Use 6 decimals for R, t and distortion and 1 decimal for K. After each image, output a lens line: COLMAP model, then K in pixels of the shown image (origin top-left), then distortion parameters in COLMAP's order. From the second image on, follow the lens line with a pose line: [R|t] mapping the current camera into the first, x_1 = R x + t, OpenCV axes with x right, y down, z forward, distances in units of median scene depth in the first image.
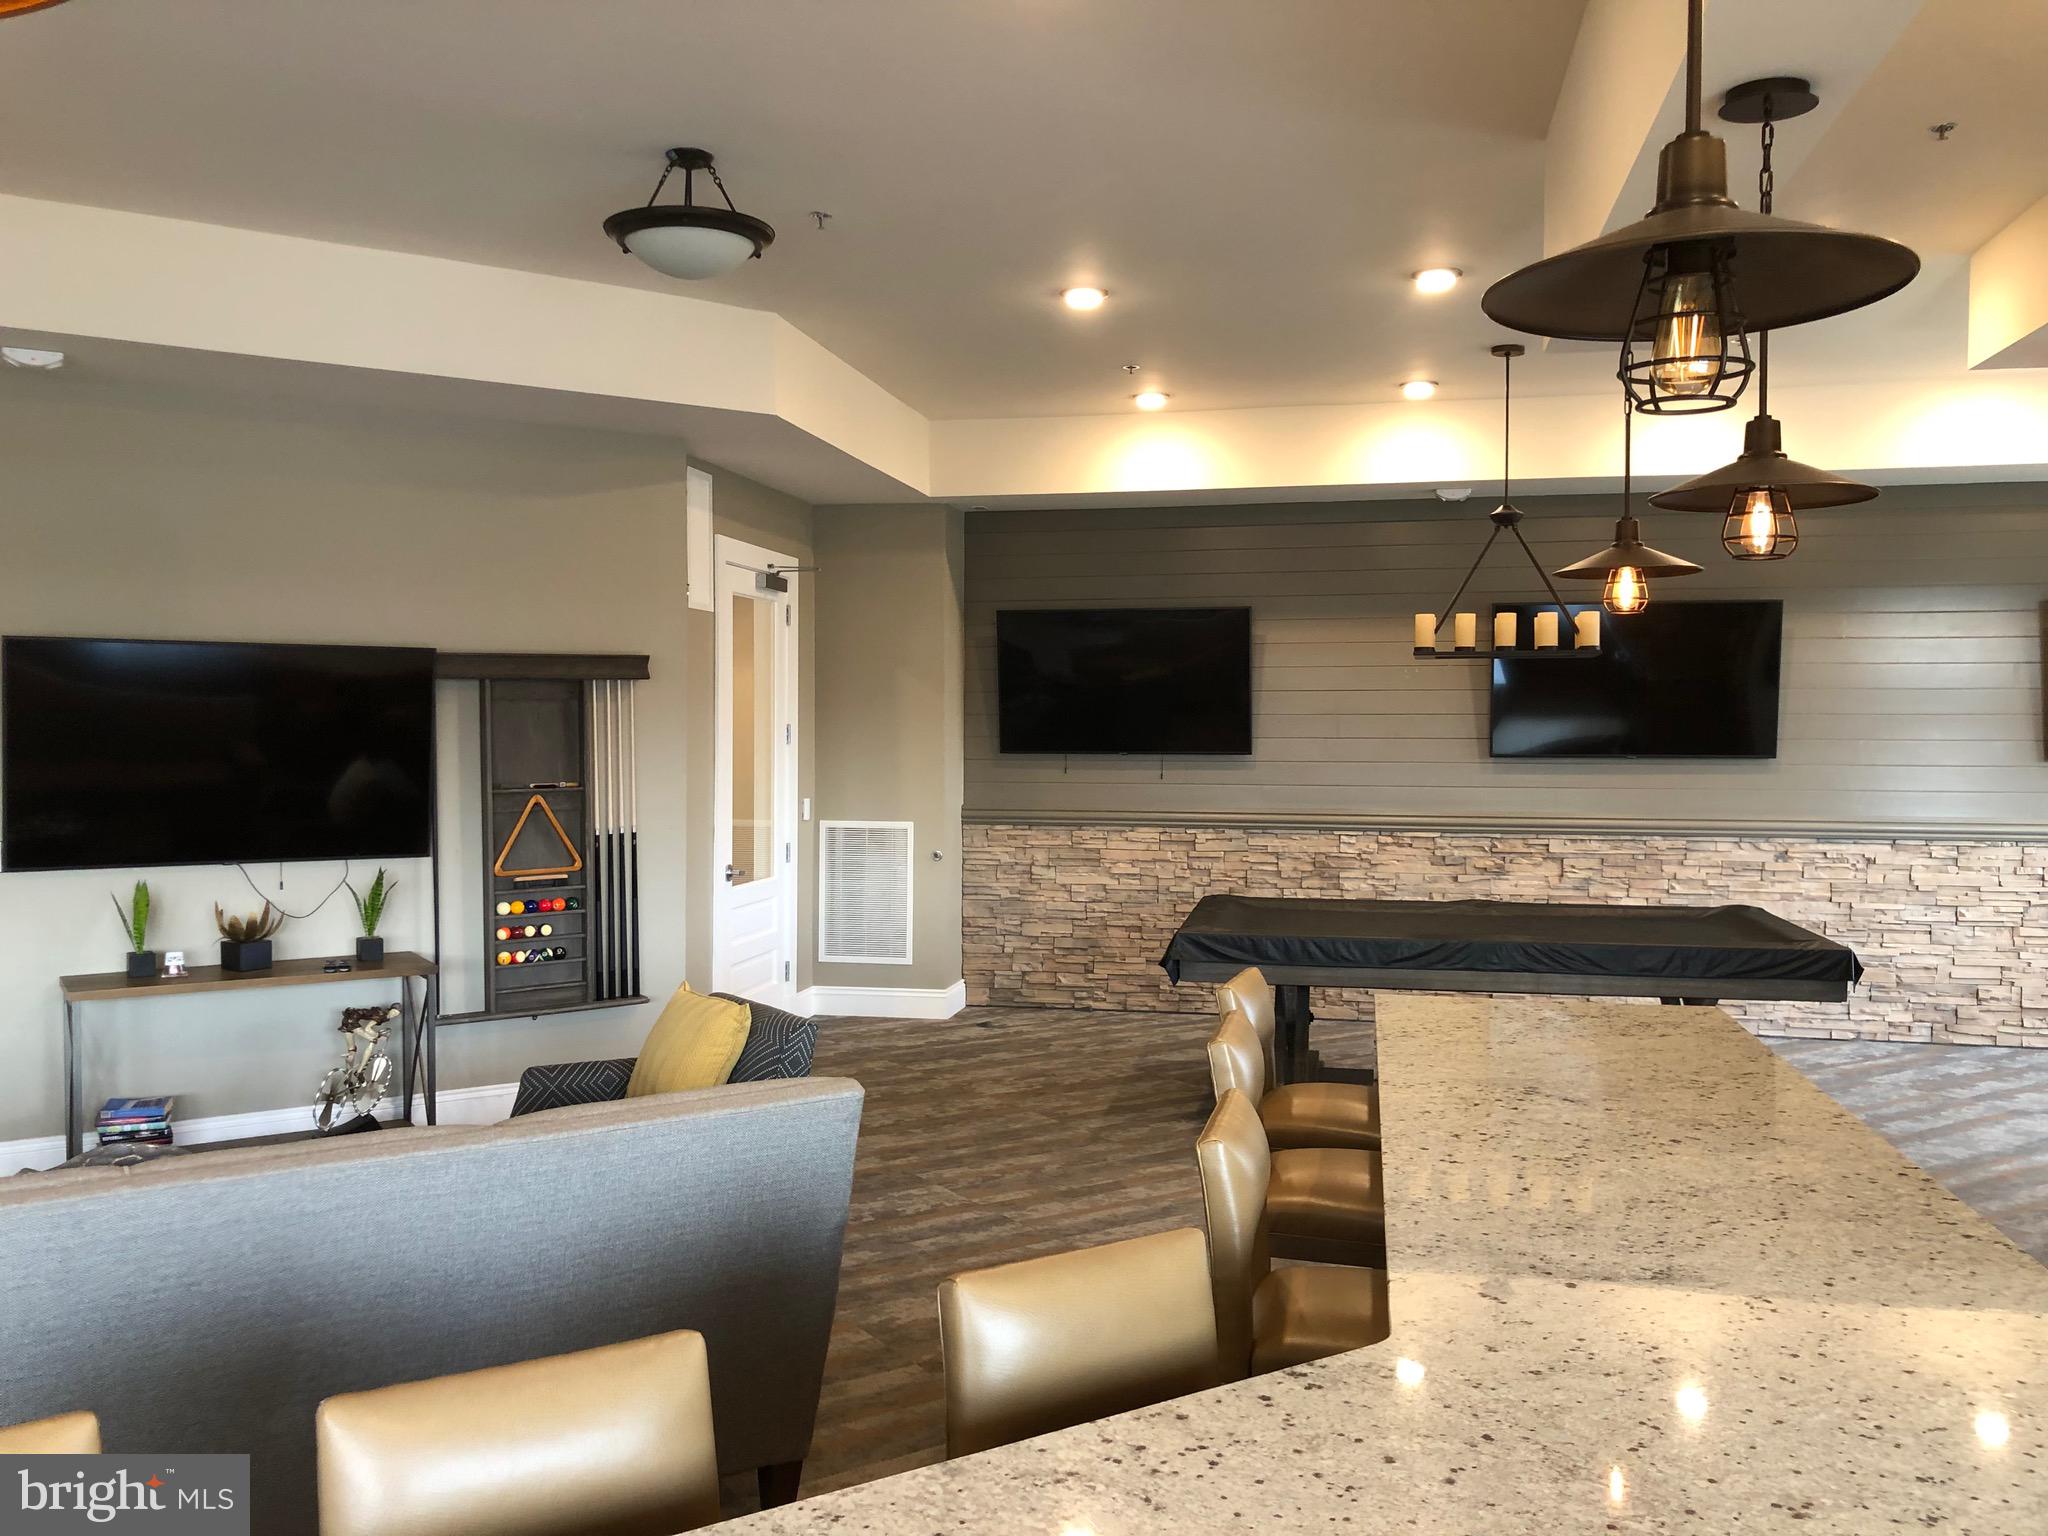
lens RADIAL K [[1666.0, 0, 1011.0], [0, 1666.0, 757.1], [0, 0, 1]] dist [0.057281, -0.103334]
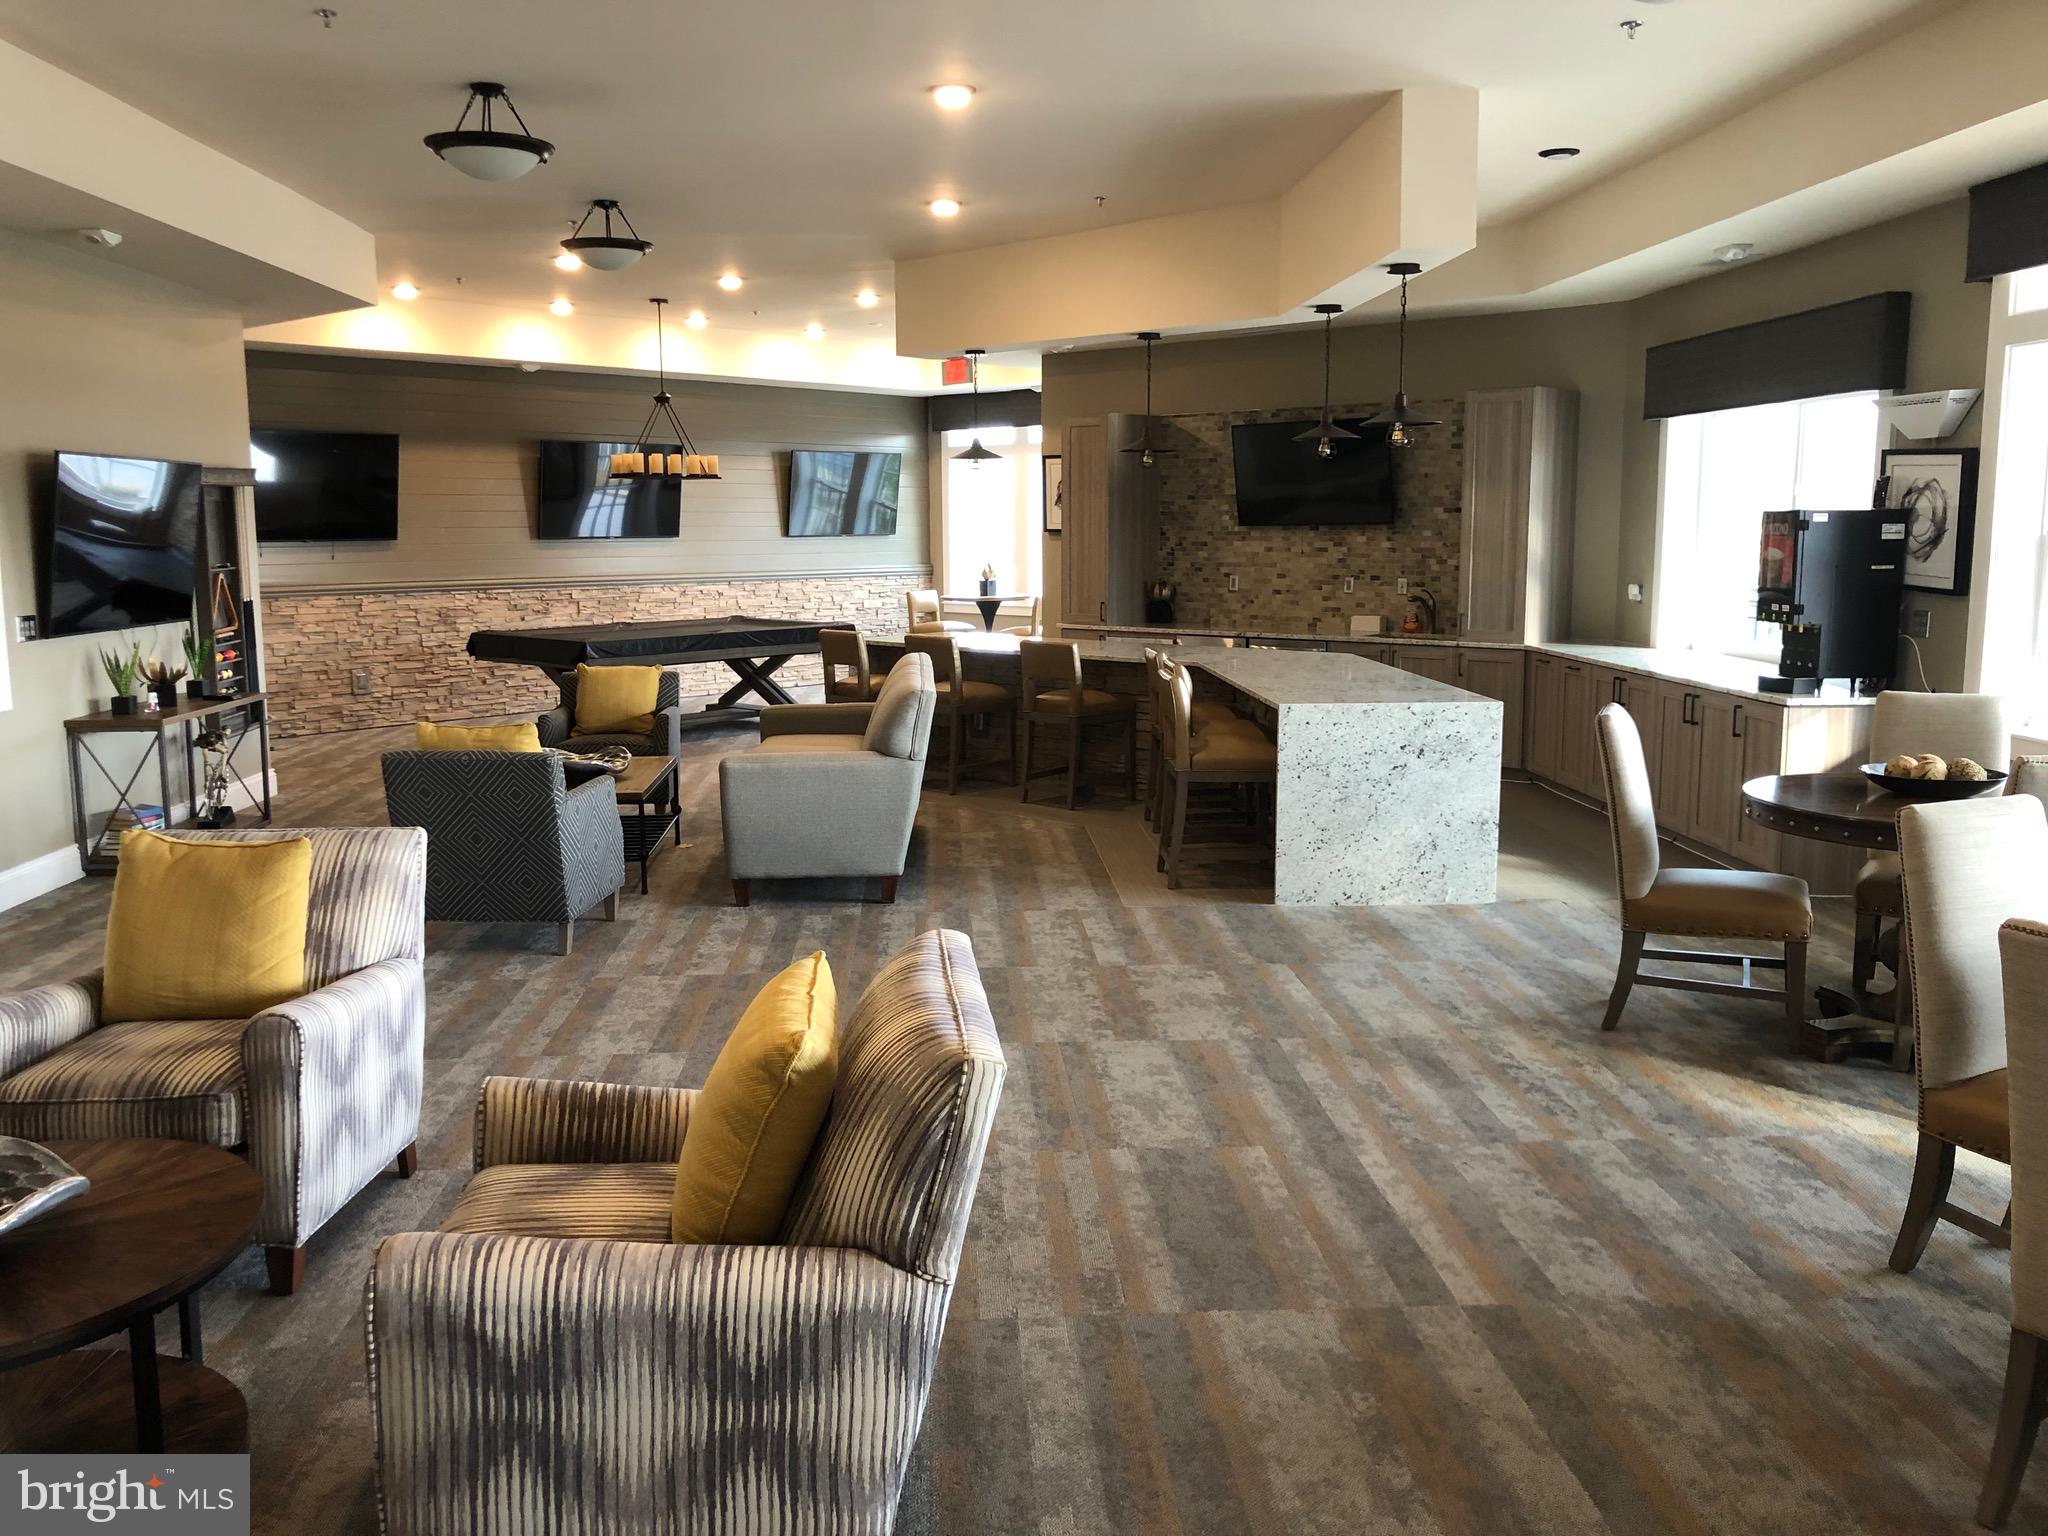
lens RADIAL K [[1659.4, 0, 1014.0], [0, 1659.4, 758.8], [0, 0, 1]] dist [0.138790, -0.434204]
pose [[0.507456, -0.129064, 0.851957, -1.624653], [0.025652, 0.990544, 0.134779, 0.007518], [-0.861296, -0.046540, 0.505968, -0.347730]]
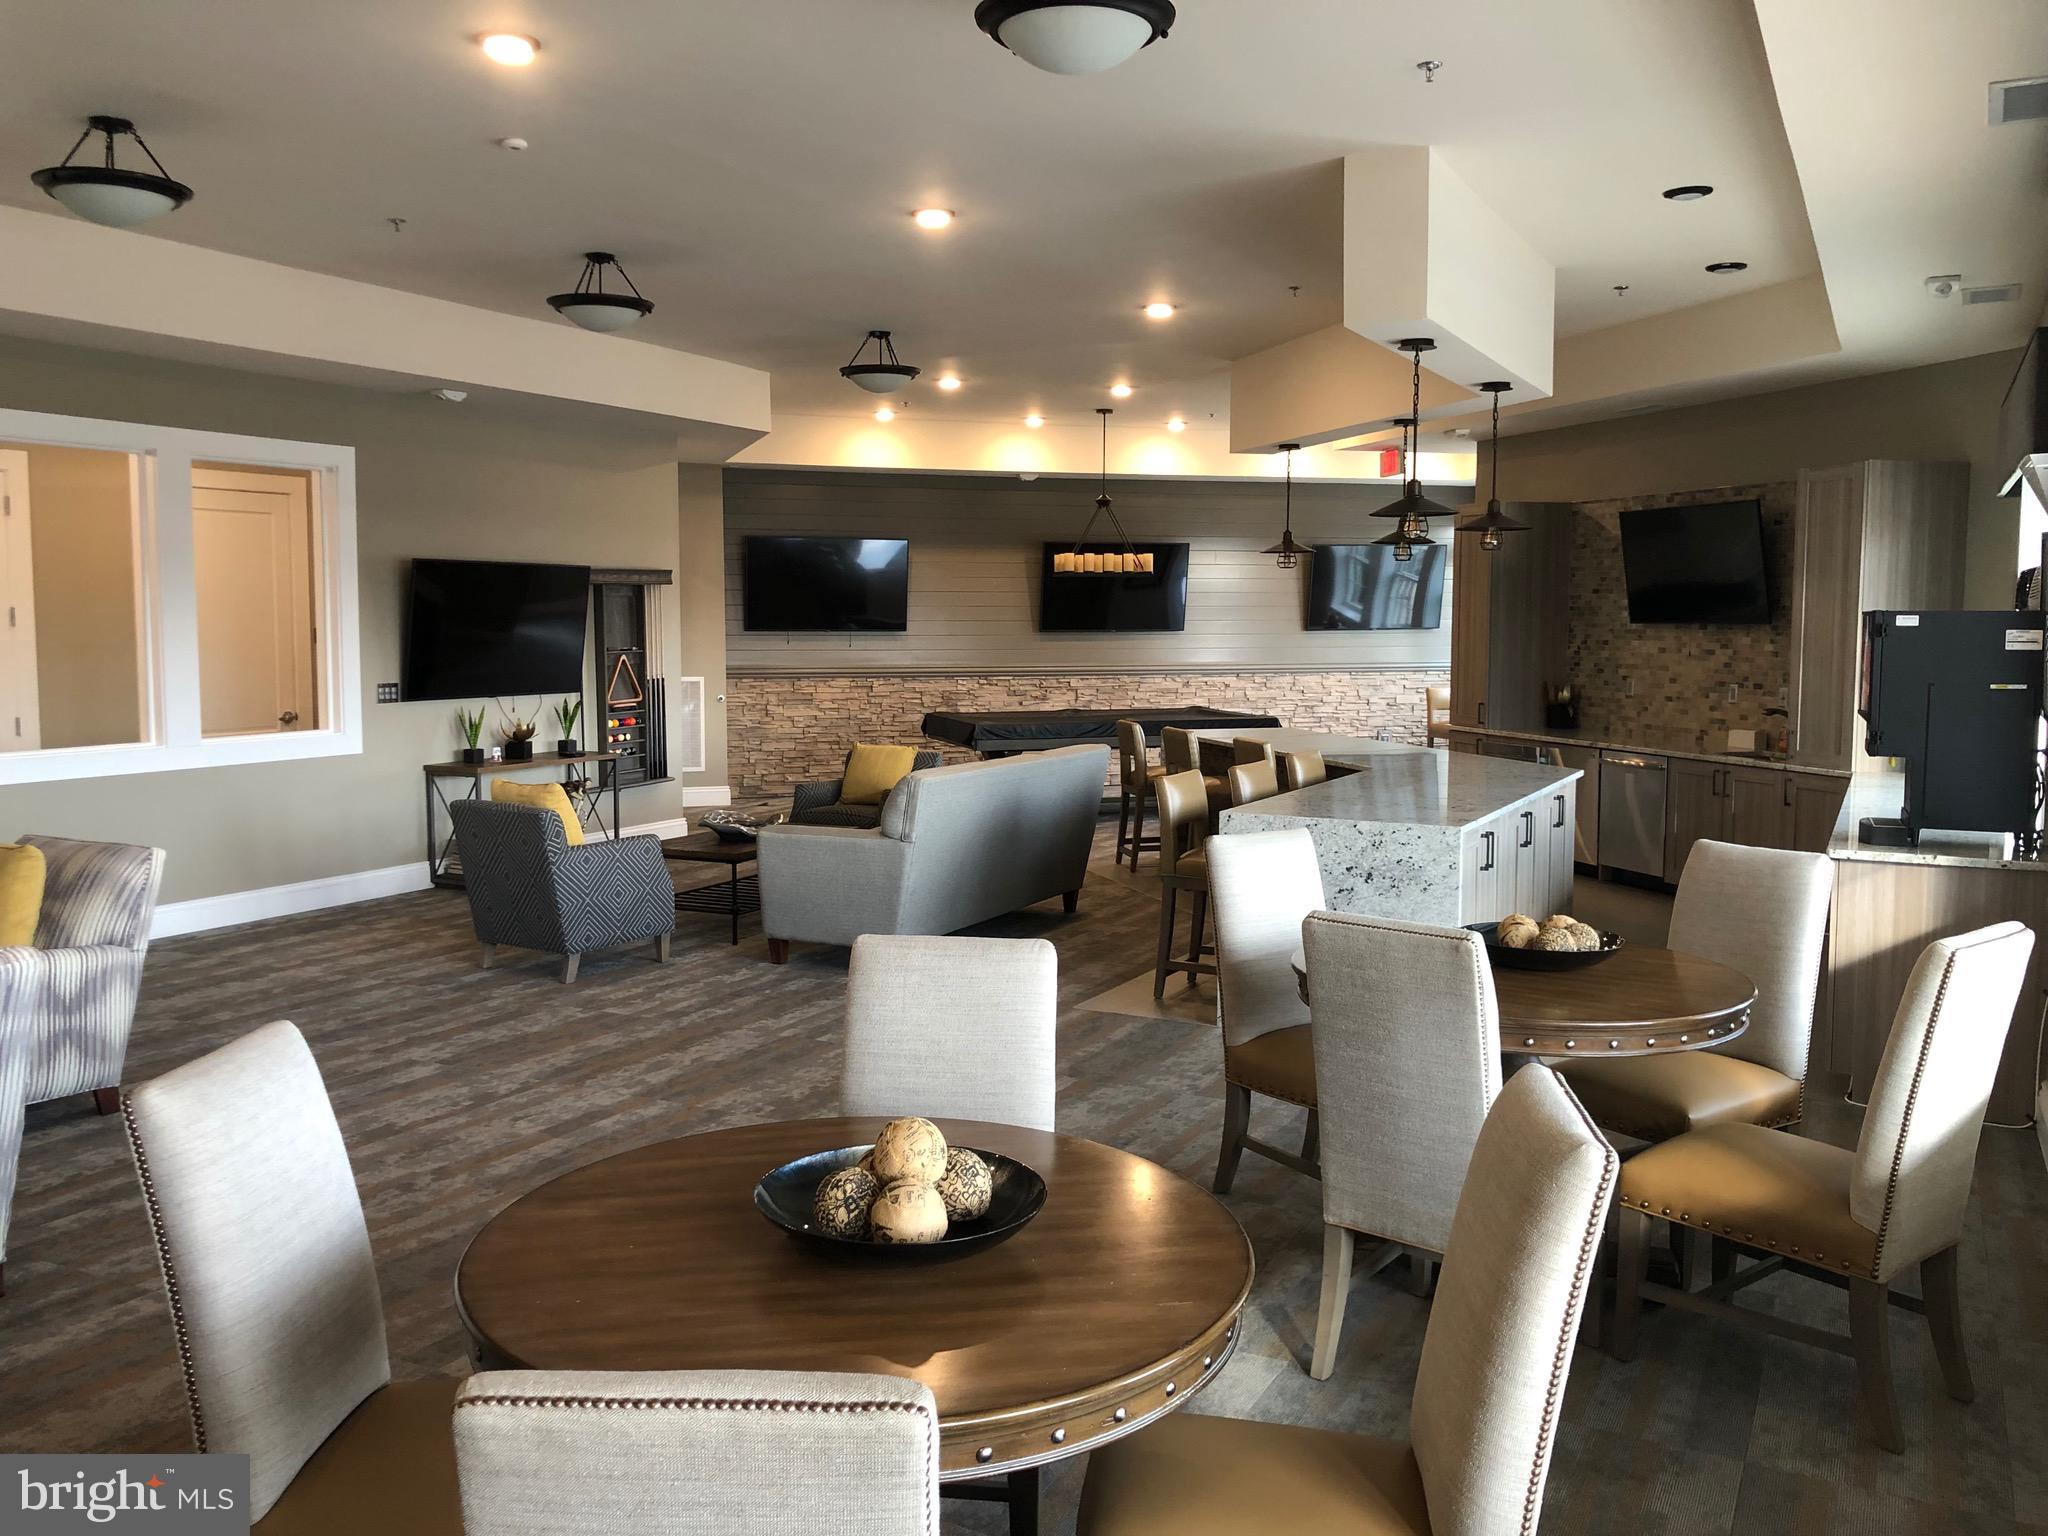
lens RADIAL K [[1659.4, 0, 1014.0], [0, 1659.4, 758.8], [0, 0, 1]] dist [0.138790, -0.434204]
pose [[0.876010, -0.044879, 0.480201, -1.070978], [0.012673, 0.997459, 0.070103, 0.020258], [-0.482127, -0.055325, 0.874353, -0.917702]]
